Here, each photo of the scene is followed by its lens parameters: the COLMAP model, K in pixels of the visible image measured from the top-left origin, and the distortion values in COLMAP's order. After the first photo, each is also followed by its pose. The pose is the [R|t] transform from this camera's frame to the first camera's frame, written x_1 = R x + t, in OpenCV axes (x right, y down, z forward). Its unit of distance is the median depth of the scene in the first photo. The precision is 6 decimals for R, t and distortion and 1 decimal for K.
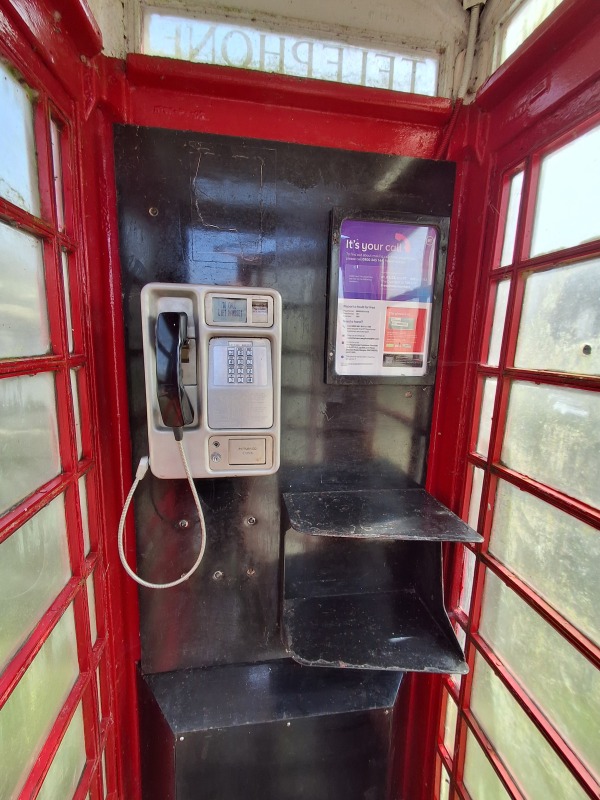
lens RADIAL K [[380.7, 0, 300.0], [0, 380.7, 400.0], [0, 0, 1]] dist [-0.000979, -0.000041]
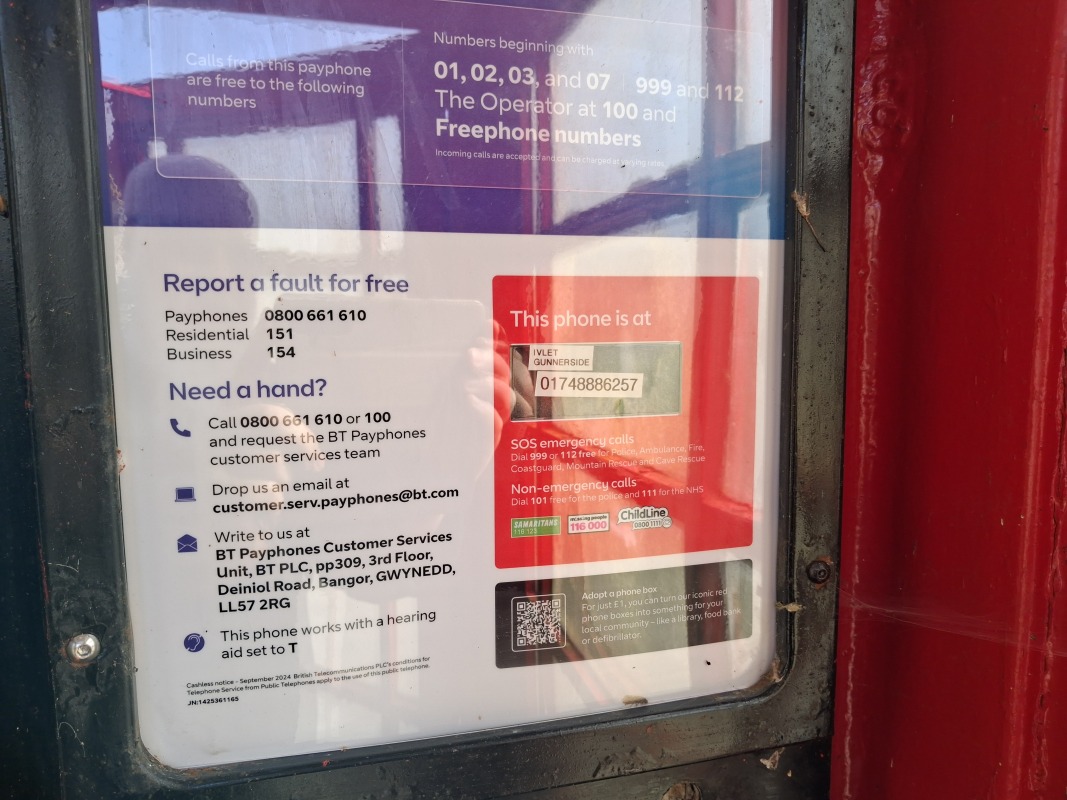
lens RADIAL K [[844.2, 0, 533.5], [0, 844.2, 400.0], [0, 0, 1]] dist [-0.003927, -0.000408]
pose [[0.992853, -0.052556, 0.107152, 0.205663], [0.060668, 0.995418, -0.073905, -0.170687], [-0.102777, 0.079877, 0.991492, 0.674381]]
